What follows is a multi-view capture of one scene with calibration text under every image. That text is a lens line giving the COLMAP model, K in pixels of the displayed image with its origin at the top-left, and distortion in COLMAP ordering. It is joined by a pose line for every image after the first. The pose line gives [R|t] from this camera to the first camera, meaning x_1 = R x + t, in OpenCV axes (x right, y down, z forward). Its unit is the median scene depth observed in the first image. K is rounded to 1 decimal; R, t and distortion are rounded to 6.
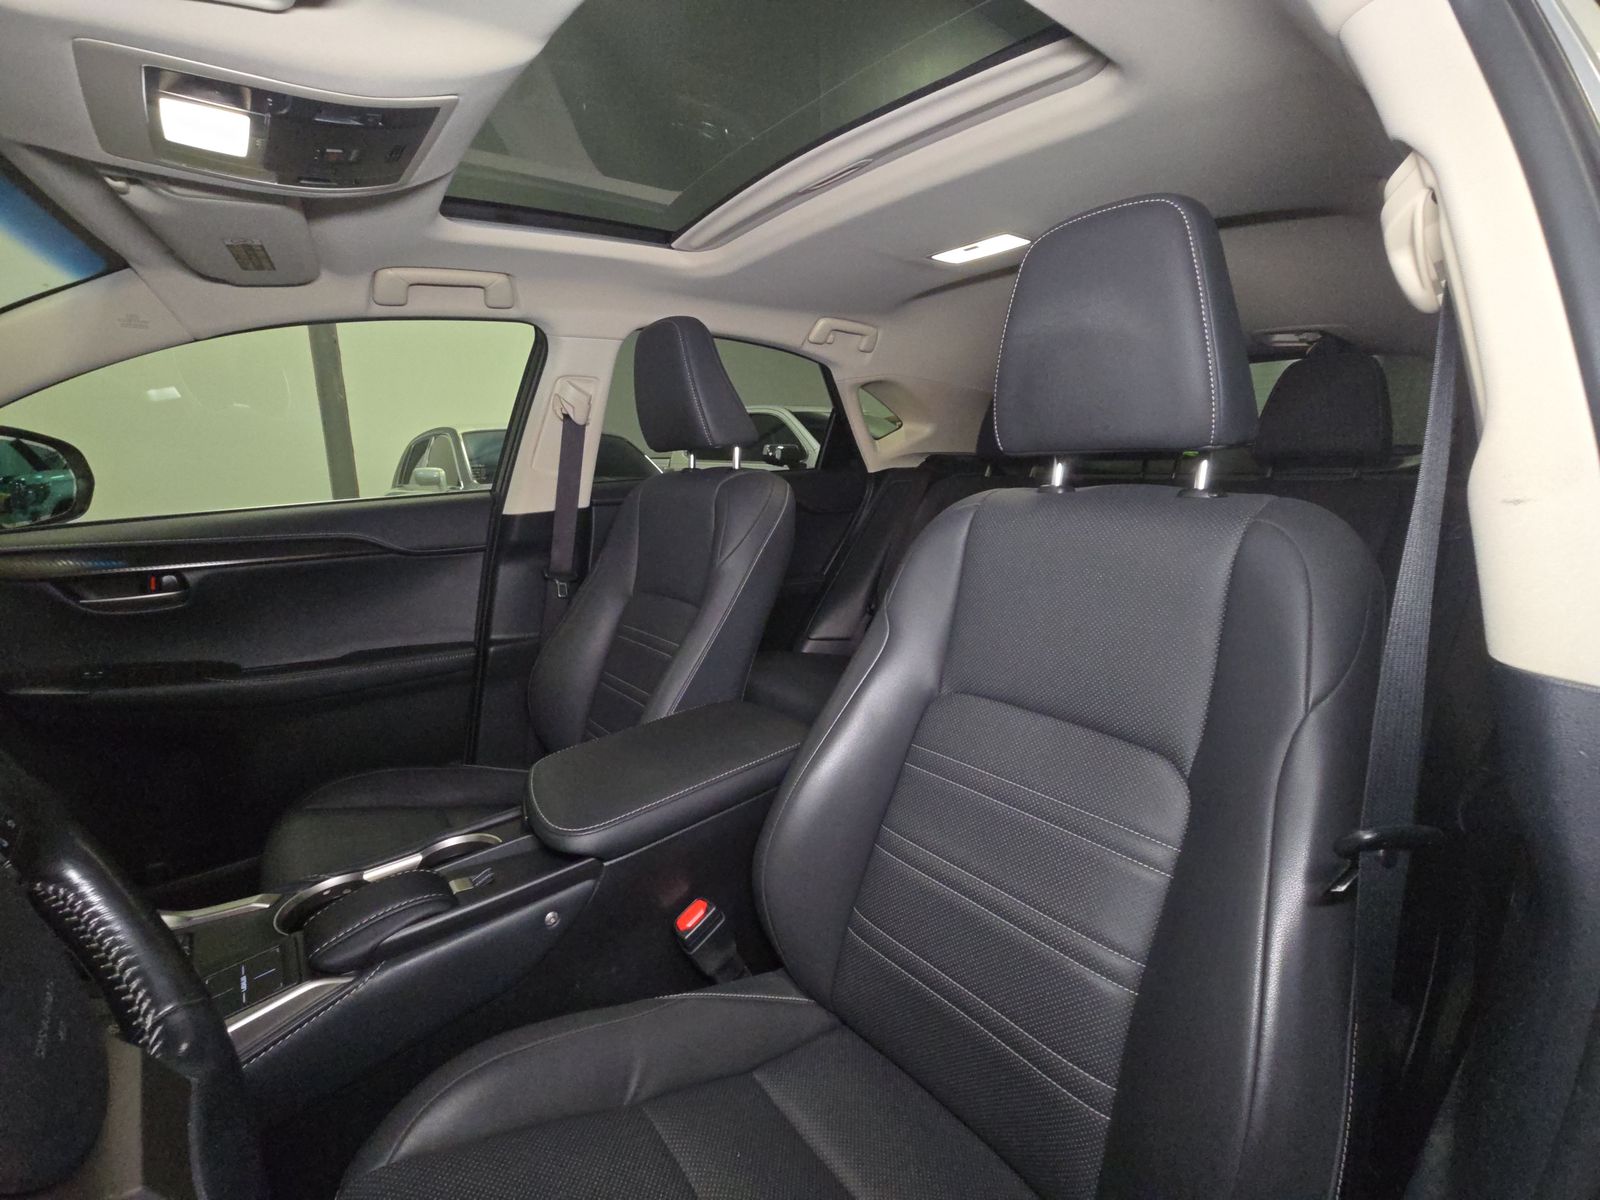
lens RADIAL K [[643.5, 0, 800.0], [0, 643.5, 600.0], [0, 0, 1]] dist [0.001134, -0.000067]
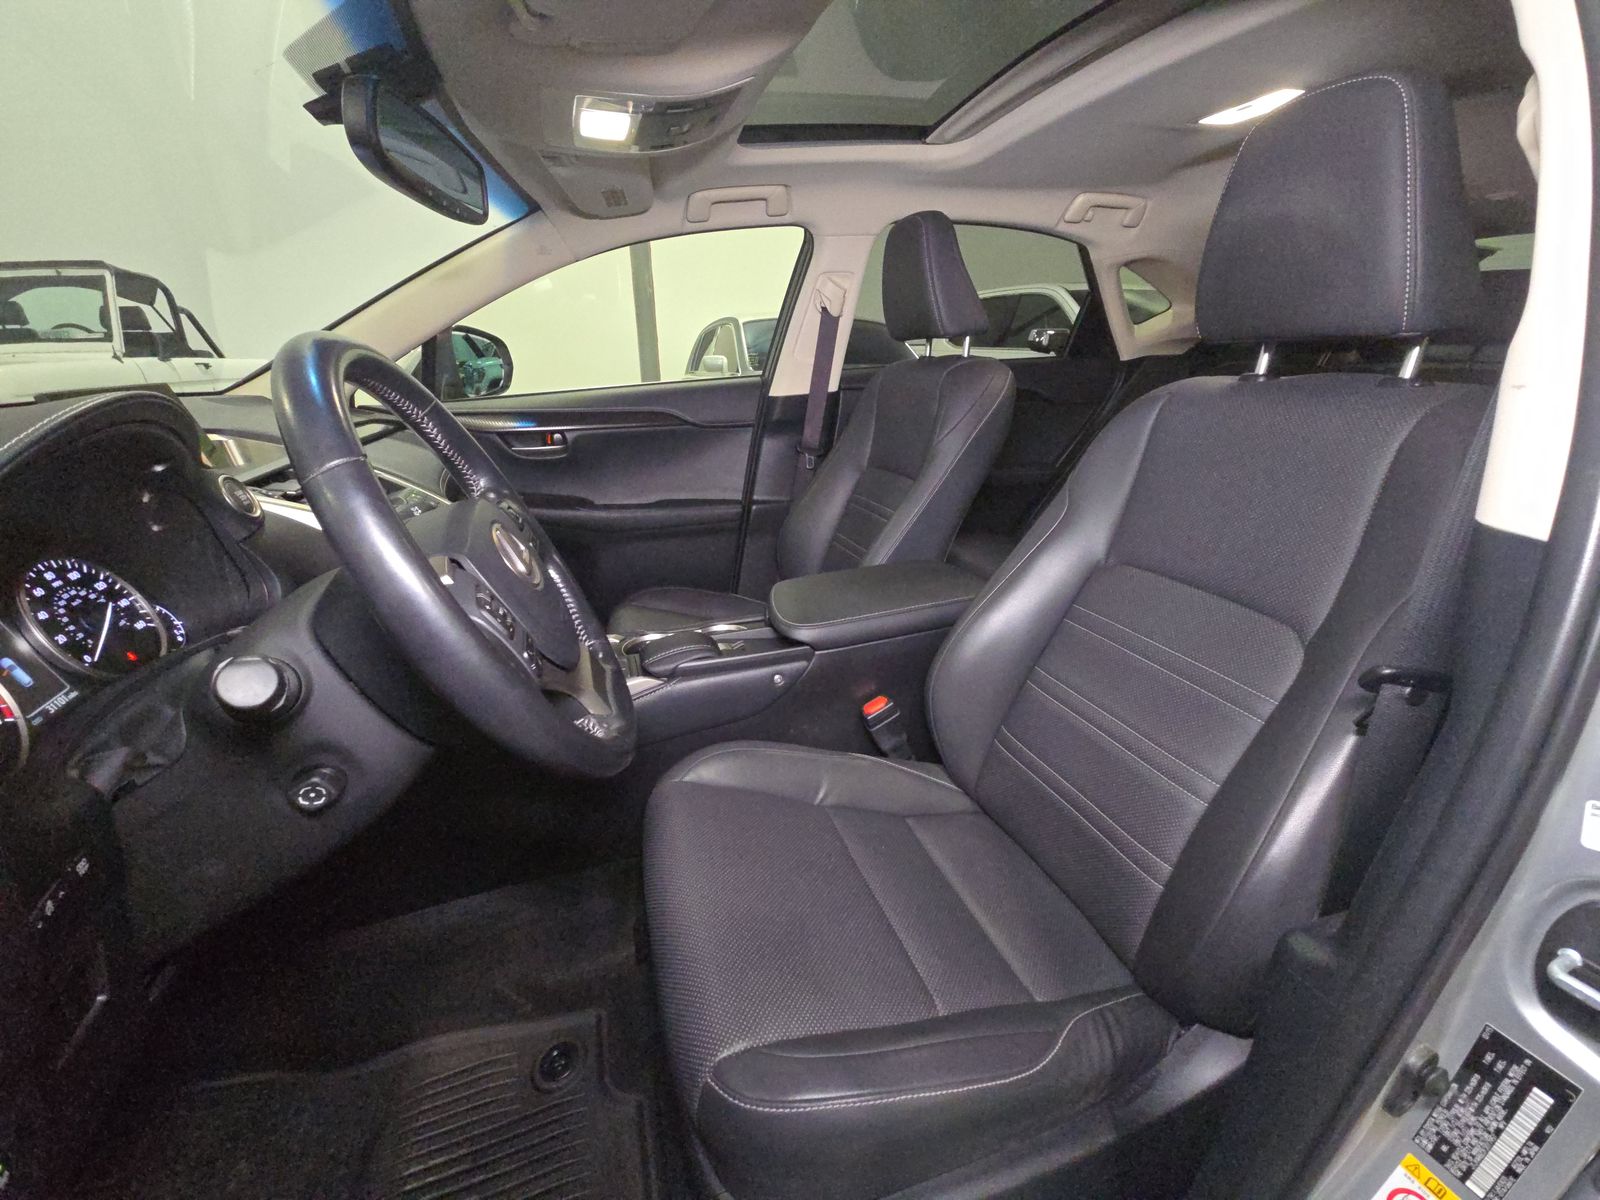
lens RADIAL K [[635.2, 0, 802.7], [0, 635.2, 593.6], [0, 0, 1]] dist [0.006199, -0.007528]
pose [[0.927131, 0.129838, -0.351526, 0.082302], [-0.073640, 0.982893, 0.168816, 0.031760], [0.367431, -0.130628, 0.920832, -0.158196]]
